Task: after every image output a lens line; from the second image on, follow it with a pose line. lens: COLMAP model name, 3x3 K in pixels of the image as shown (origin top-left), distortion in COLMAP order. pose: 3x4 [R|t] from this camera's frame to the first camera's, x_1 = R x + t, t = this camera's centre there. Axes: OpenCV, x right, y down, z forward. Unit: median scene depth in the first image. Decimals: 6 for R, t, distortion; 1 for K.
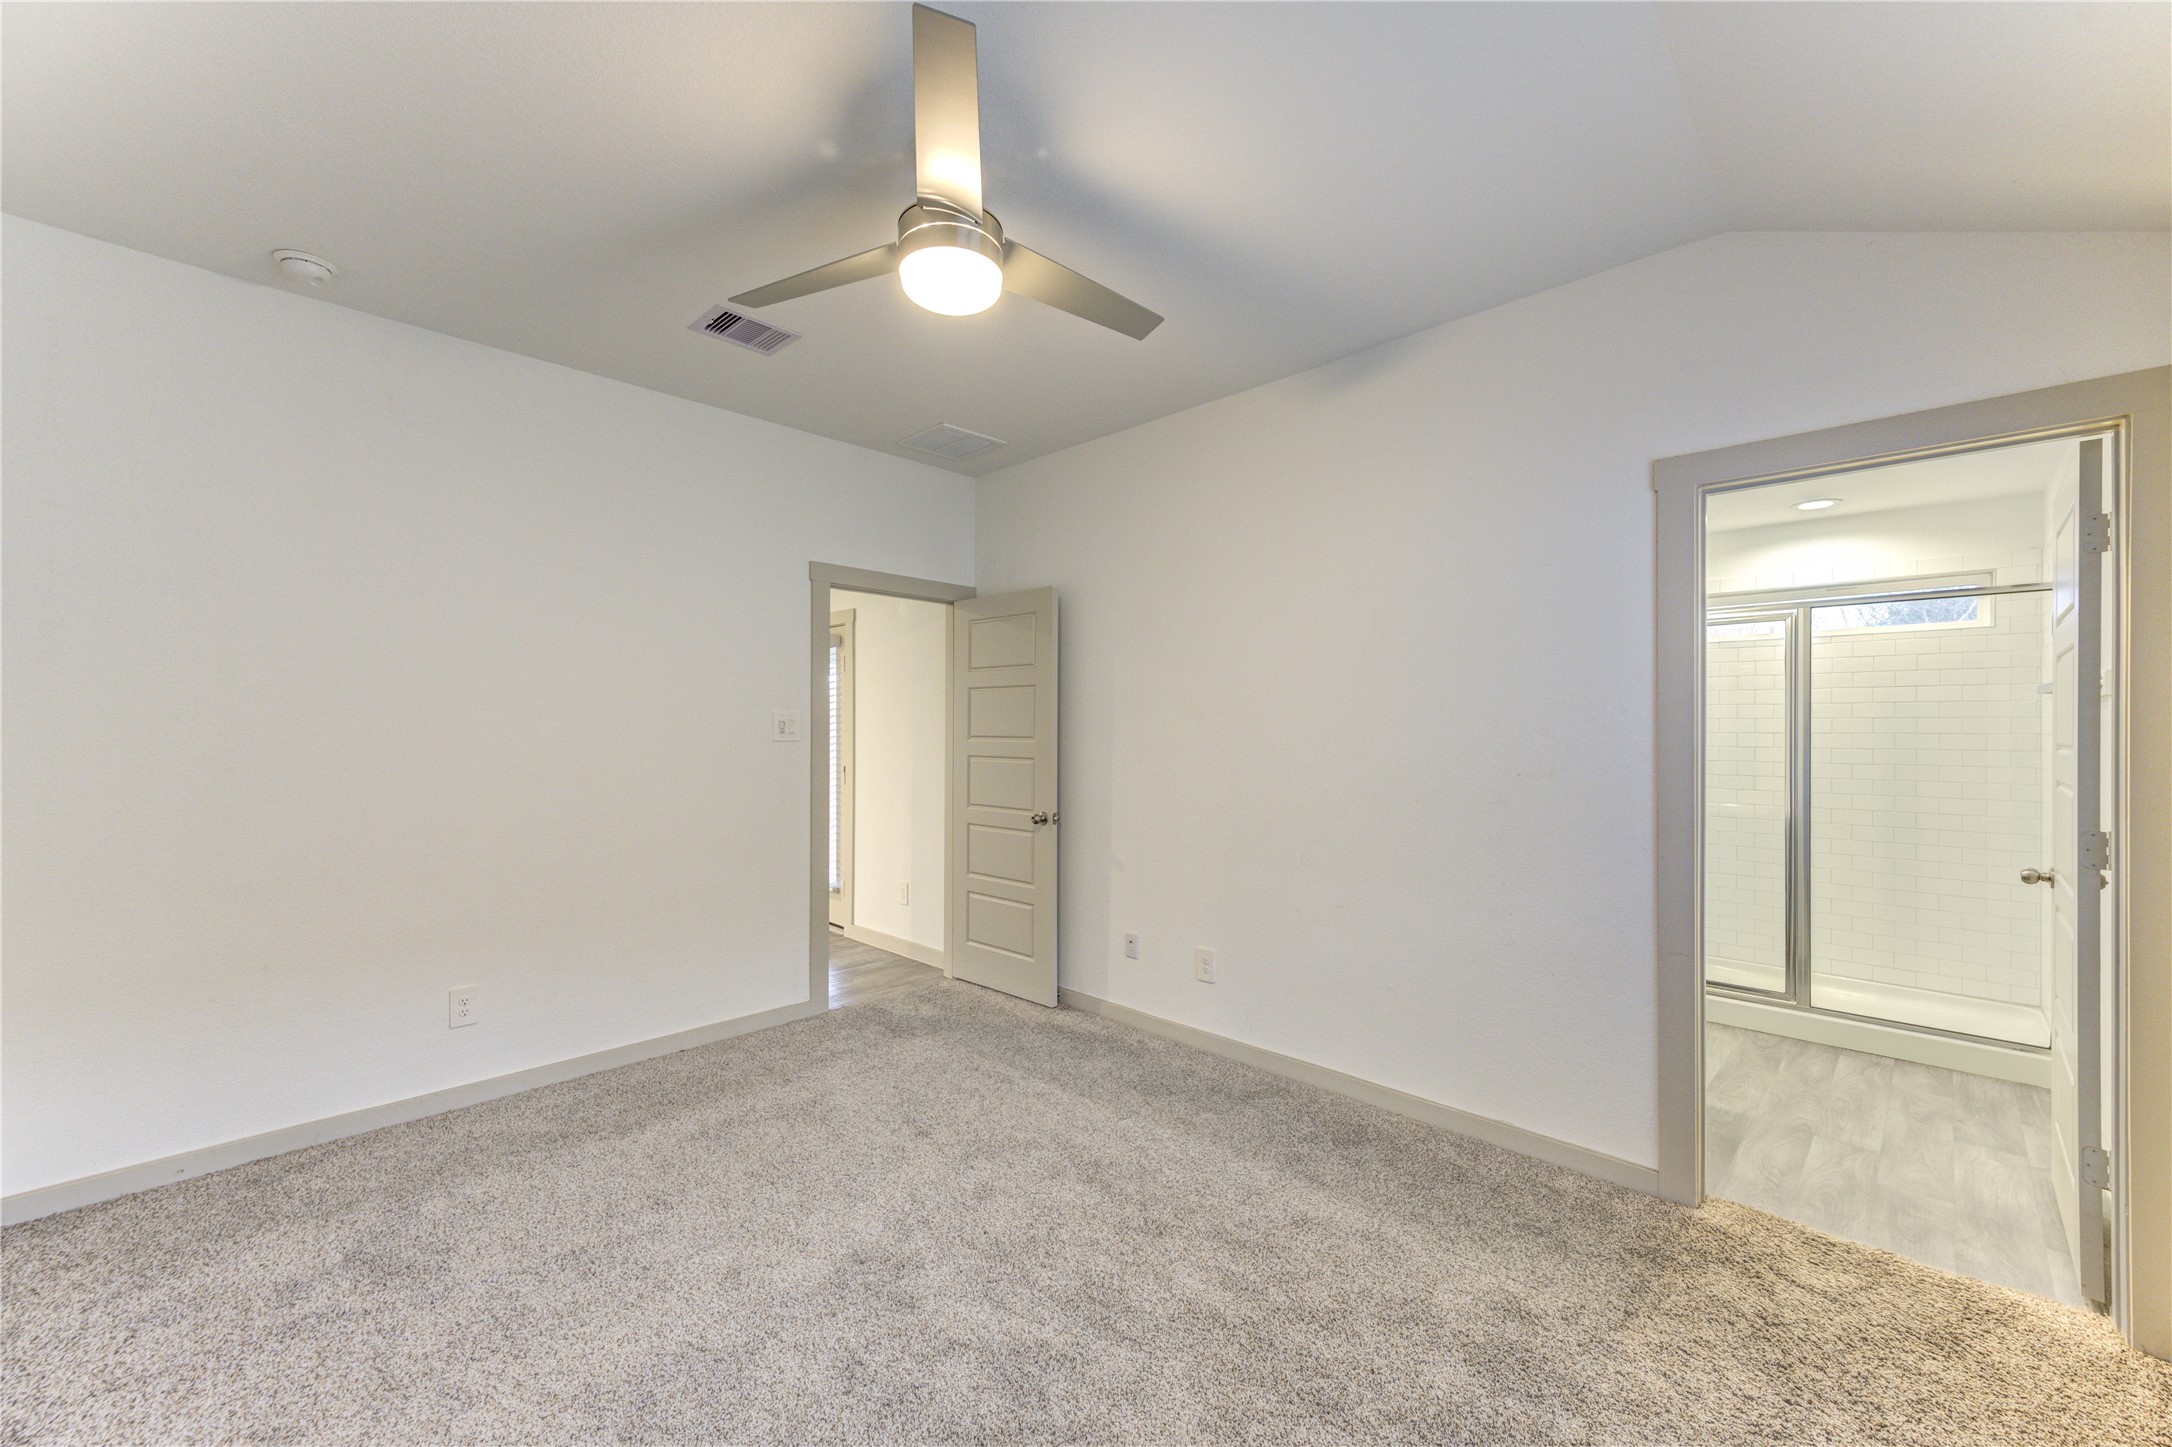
lens RADIAL K [[853.1, 0, 1095.6], [0, 853.1, 721.8], [0, 0, 1]] dist [-0.000104, 0.000040]
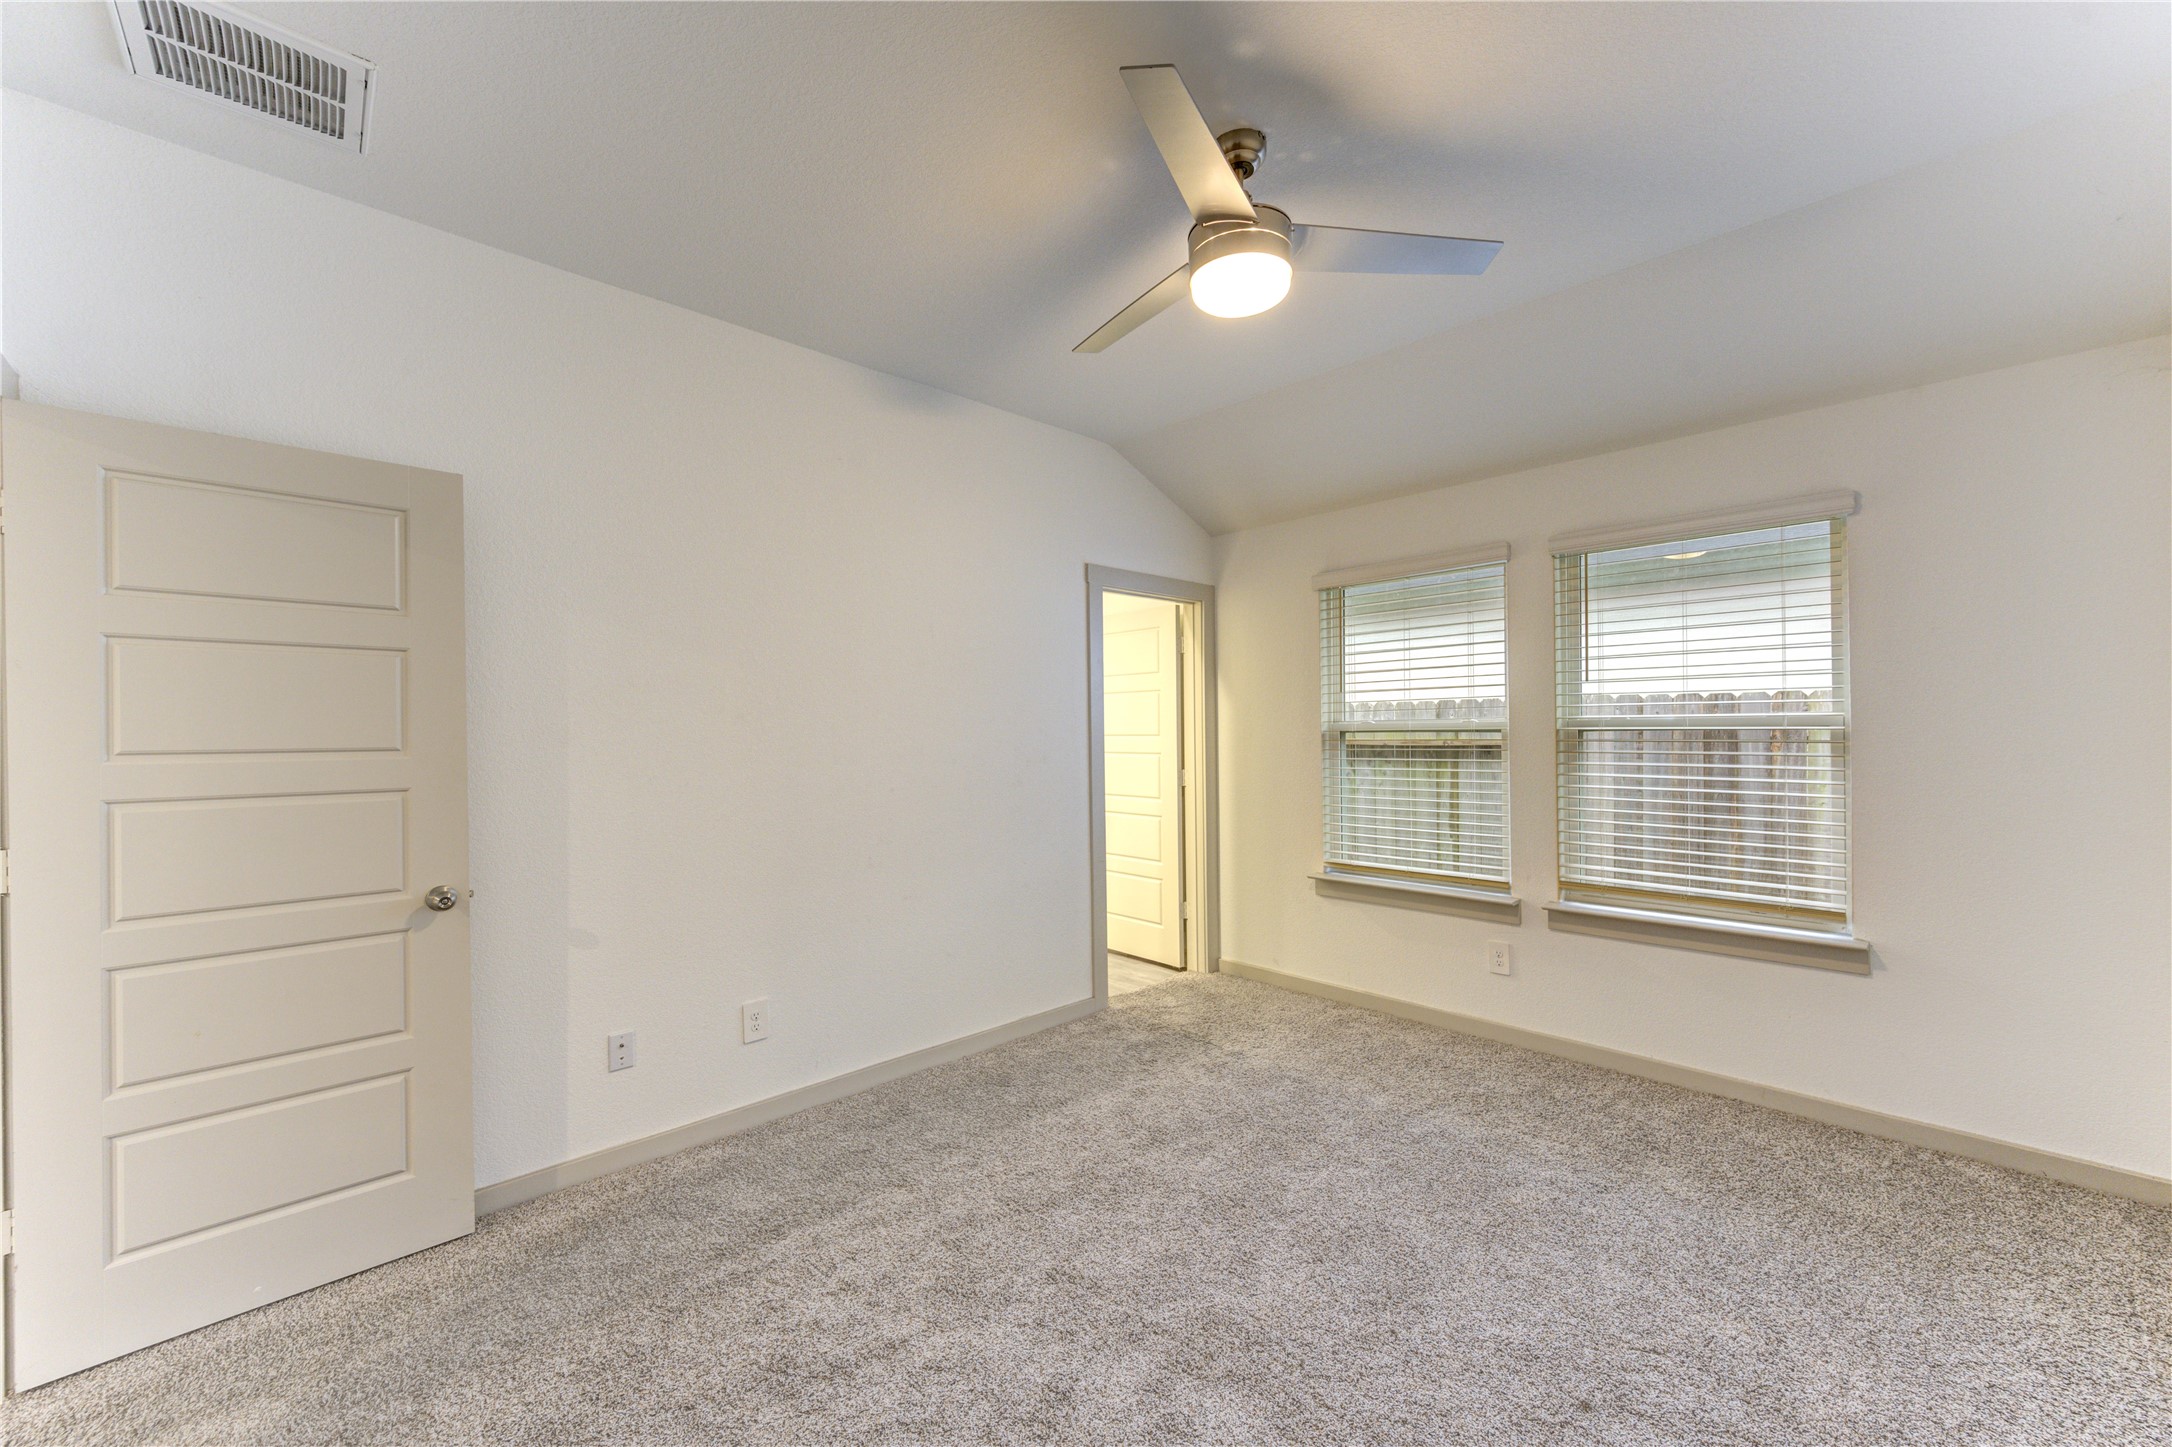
lens RADIAL K [[853.1, 0, 1087.9], [0, 853.1, 726.2], [0, 0, 1]] dist [-0.000104, 0.000040]
pose [[0.032800, 0.001180, 0.999461, -0.707070], [-0.000372, 0.999999, -0.001169, 0.005621], [-0.999462, -0.000333, 0.032801, 0.689338]]
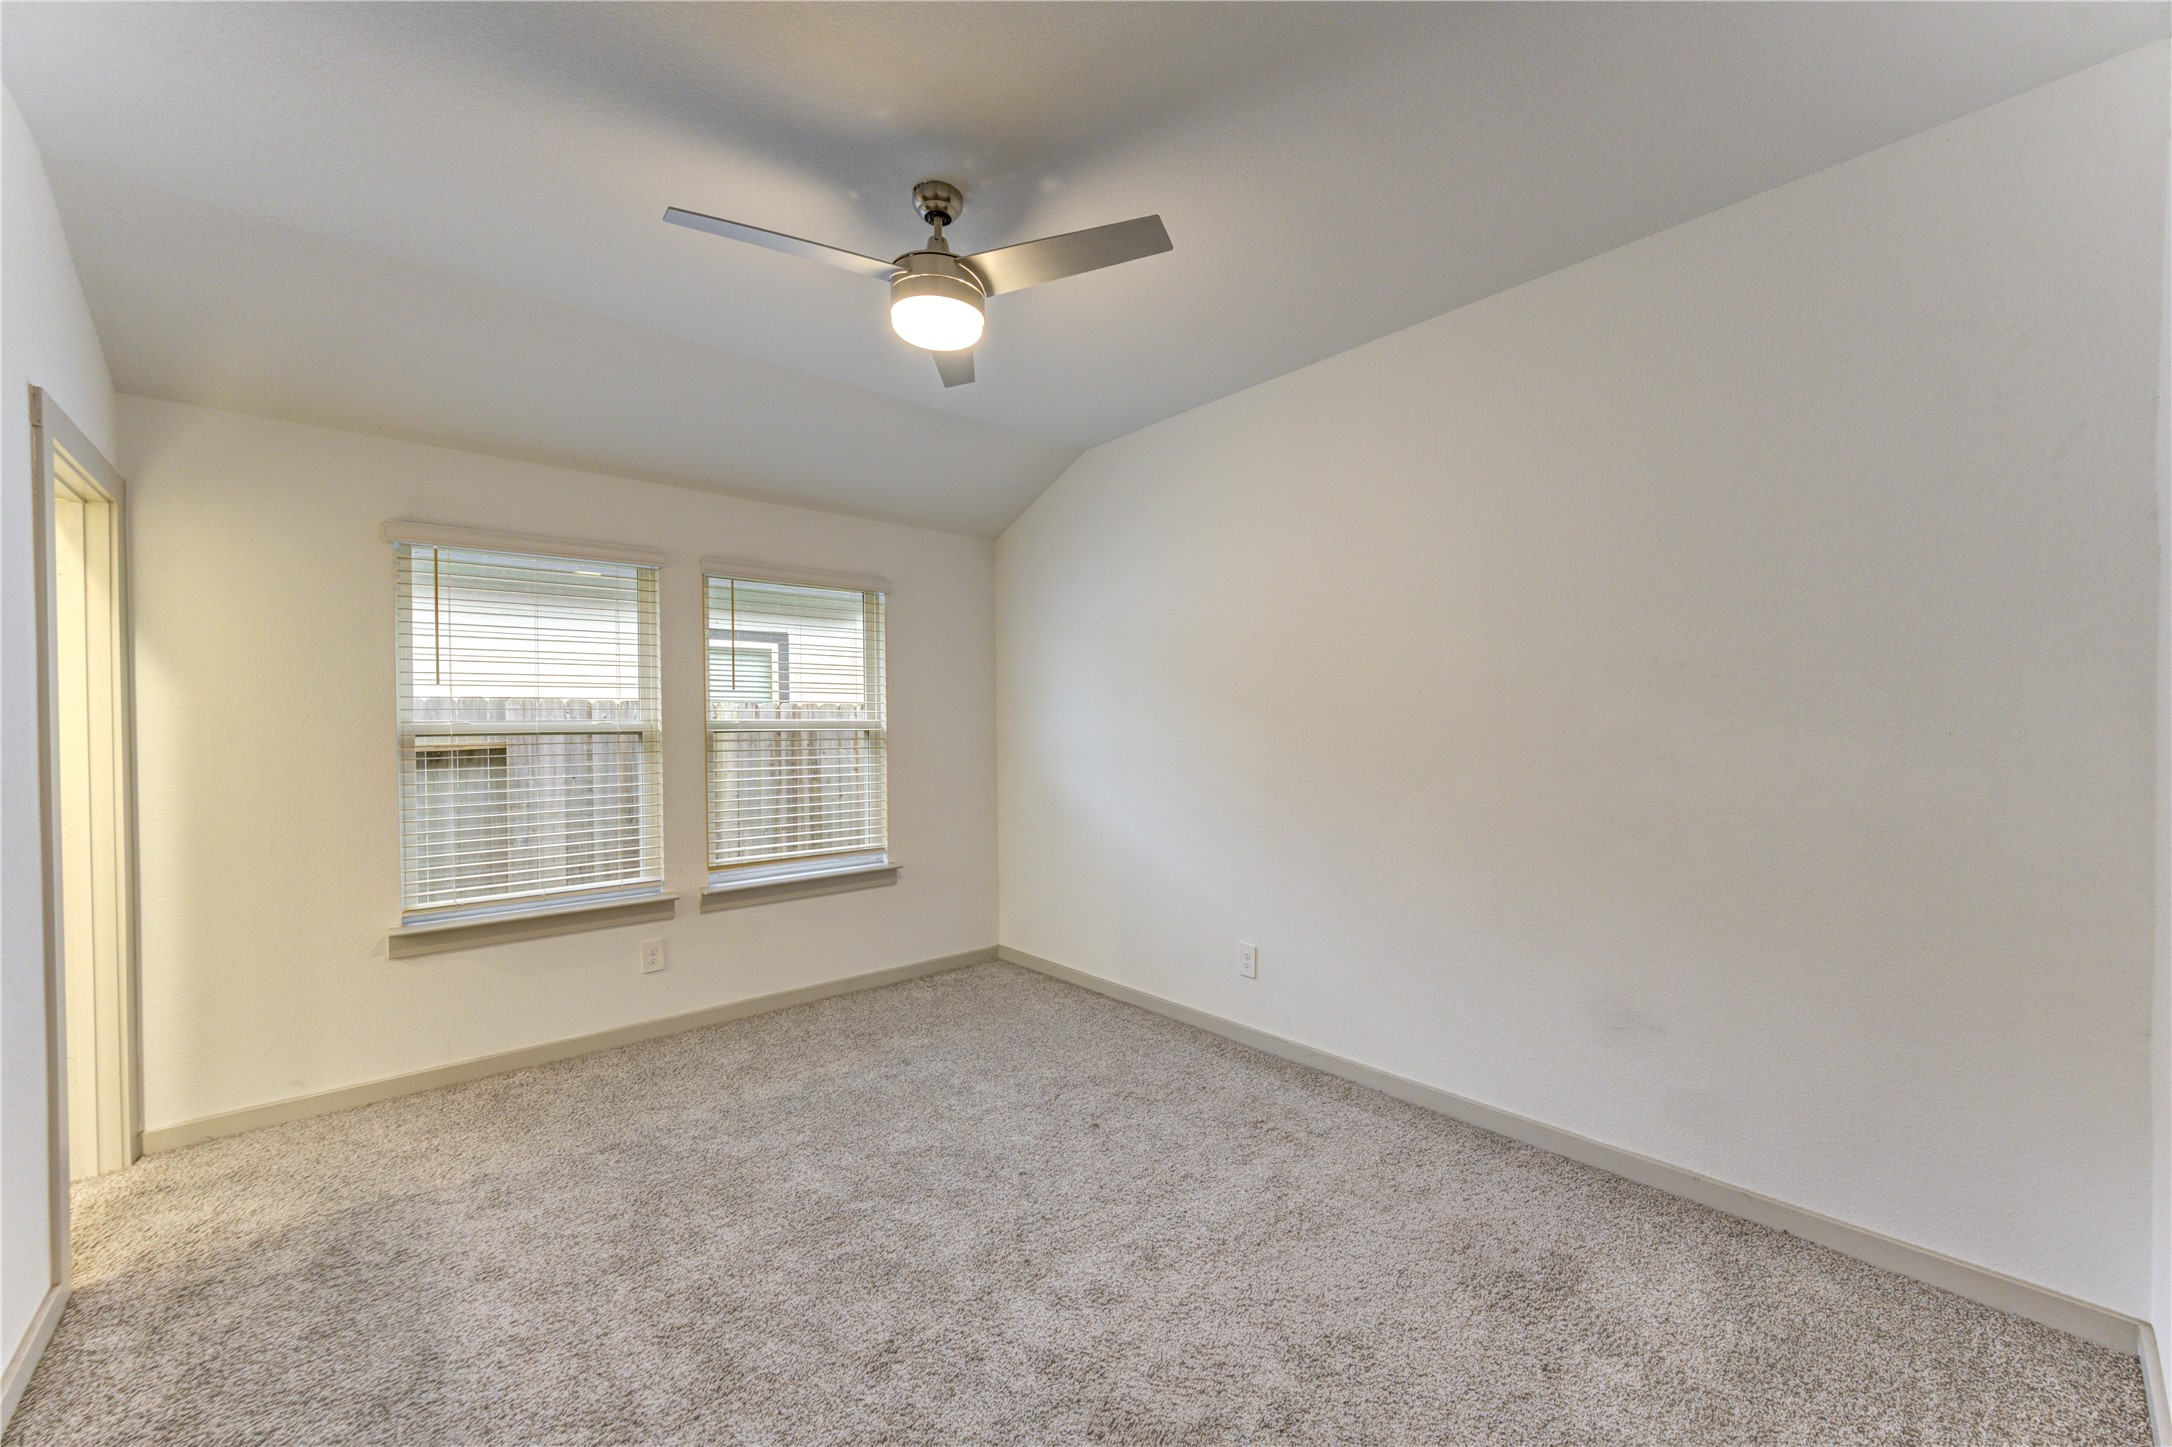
lens RADIAL K [[853.1, 0, 1097.0], [0, 853.1, 729.2], [0, 0, 1]] dist [-0.000104, 0.000040]
pose [[-0.998253, 0.003100, 0.059000, -0.254858], [0.002987, 0.999994, -0.002006, 0.009299], [-0.059006, -0.001826, -0.998256, 1.258992]]
